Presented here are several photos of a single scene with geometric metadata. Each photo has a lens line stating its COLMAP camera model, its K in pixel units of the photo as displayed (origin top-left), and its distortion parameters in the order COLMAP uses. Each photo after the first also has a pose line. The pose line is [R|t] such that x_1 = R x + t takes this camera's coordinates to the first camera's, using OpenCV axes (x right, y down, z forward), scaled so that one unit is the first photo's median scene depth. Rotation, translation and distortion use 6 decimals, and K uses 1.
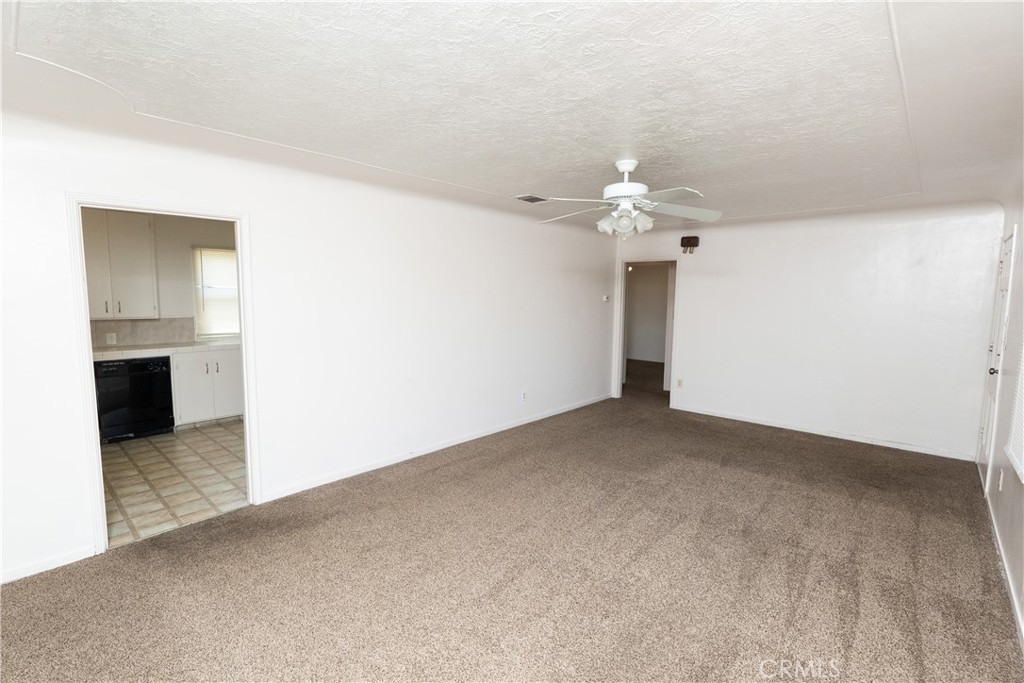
lens RADIAL K [[471.1, 0, 513.4], [0, 471.1, 332.8], [0, 0, 1]] dist [-0.007880, 0.001077]
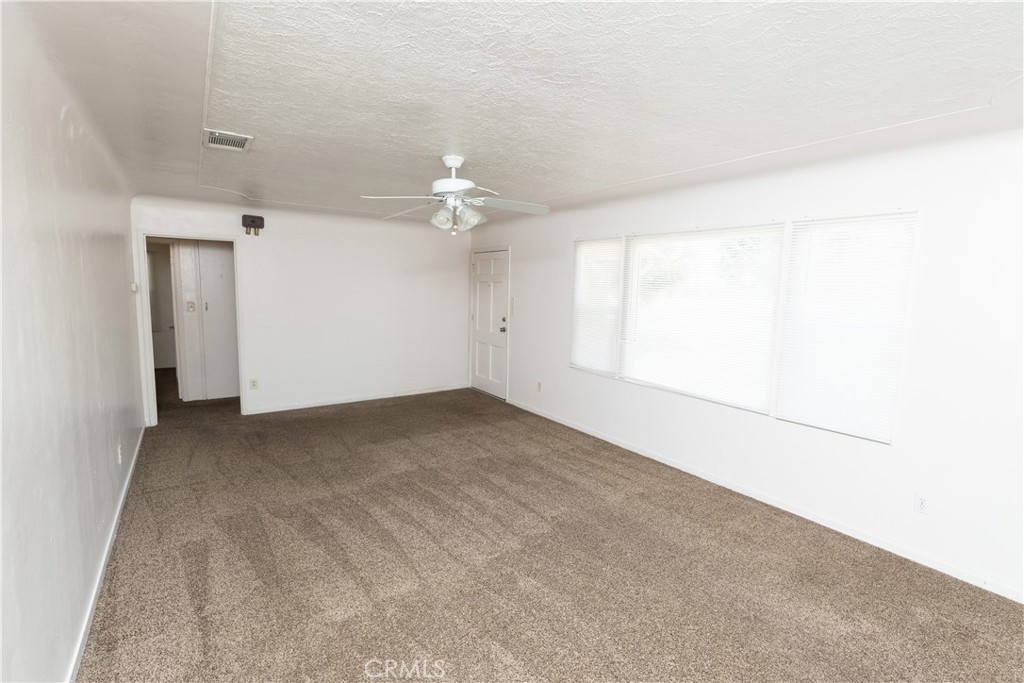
lens RADIAL K [[471.1, 0, 511.4], [0, 471.1, 346.1], [0, 0, 1]] dist [-0.007880, 0.001077]
pose [[0.225865, -0.132826, 0.965061, -0.551890], [0.065118, 0.990504, 0.121087, -0.056049], [-0.971980, 0.035493, 0.232370, 0.481273]]
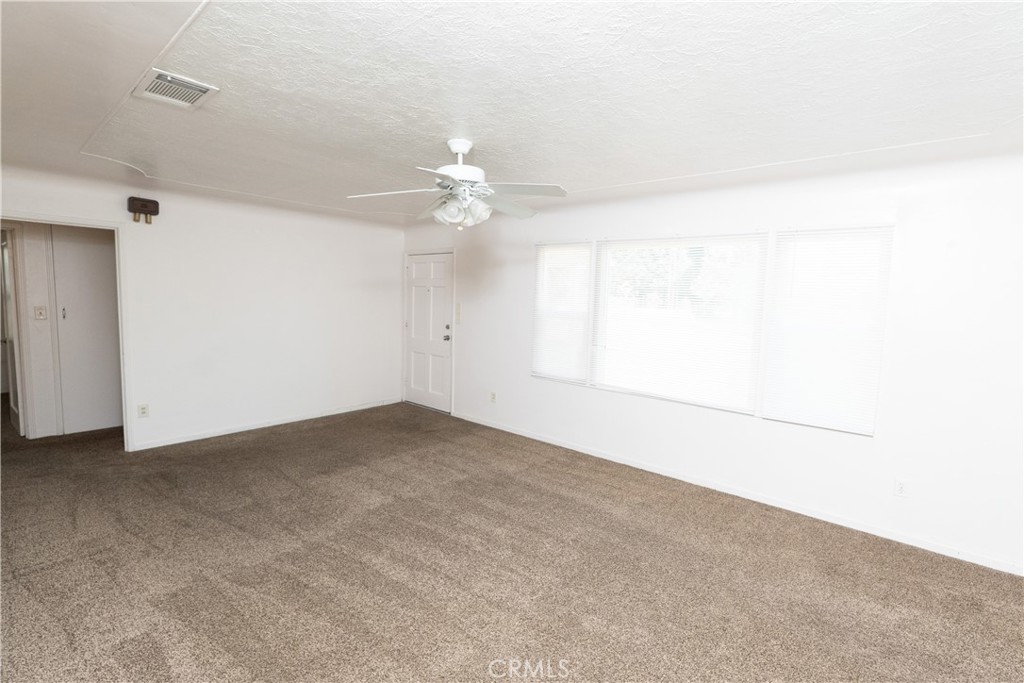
lens RADIAL K [[471.1, 0, 513.9], [0, 471.1, 345.0], [0, 0, 1]] dist [-0.007880, 0.001077]
pose [[-0.032564, -0.116724, 0.992630, -0.498032], [0.054757, 0.991457, 0.118382, -0.061177], [-0.997969, 0.058209, -0.025894, 0.689016]]
